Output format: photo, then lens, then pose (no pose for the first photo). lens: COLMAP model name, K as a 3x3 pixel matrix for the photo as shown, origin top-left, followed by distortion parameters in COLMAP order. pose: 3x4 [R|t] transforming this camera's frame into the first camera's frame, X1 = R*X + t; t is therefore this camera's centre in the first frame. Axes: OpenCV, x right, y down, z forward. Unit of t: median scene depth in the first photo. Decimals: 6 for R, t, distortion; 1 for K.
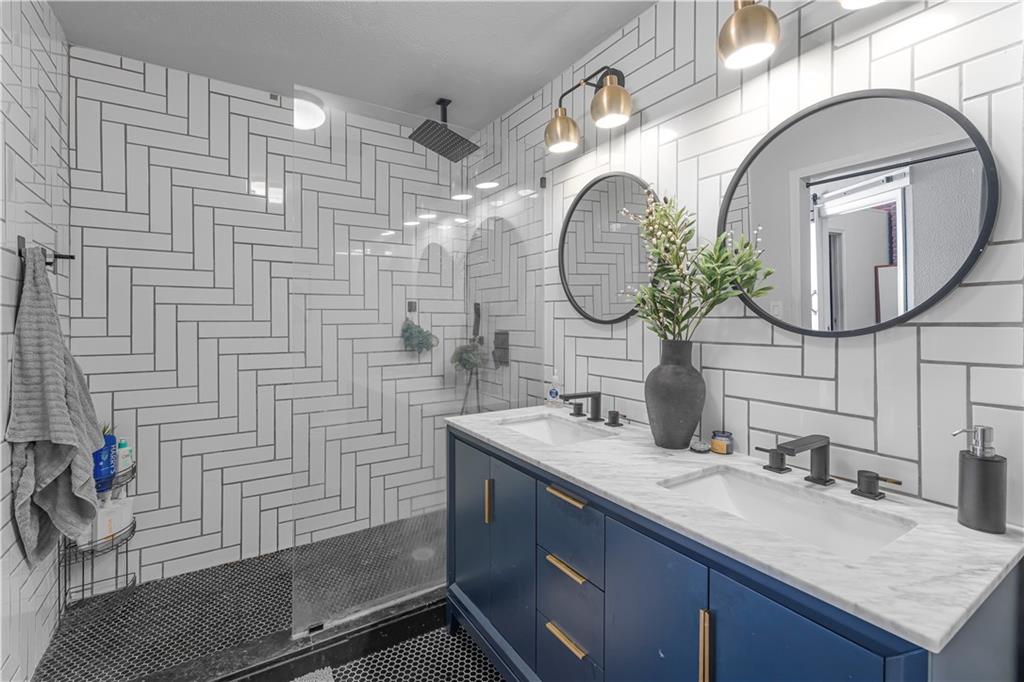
lens RADIAL K [[457.0, 0, 511.9], [0, 457.0, 323.7], [0, 0, 1]] dist [0.000152, -0.000045]
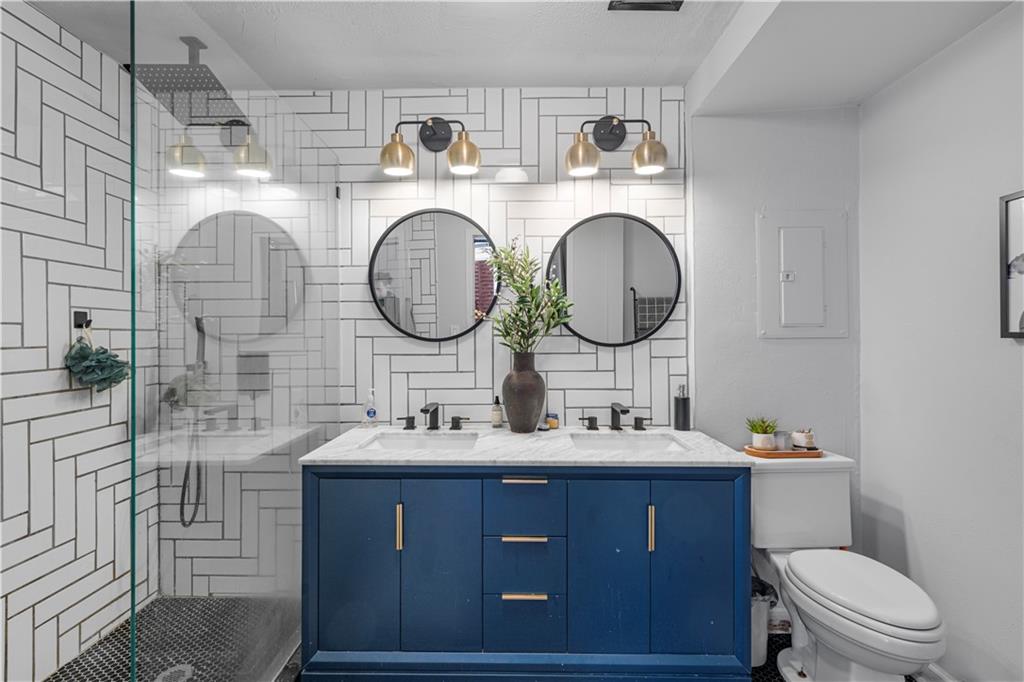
lens RADIAL K [[460.5, 0, 512.1], [0, 460.5, 330.0], [0, 0, 1]] dist [0.000041, -0.000262]
pose [[0.550853, 0.002786, 0.834597, -0.657543], [0.012579, 0.999853, -0.011640, -0.012797], [-0.834507, 0.016910, 0.550738, 0.228423]]
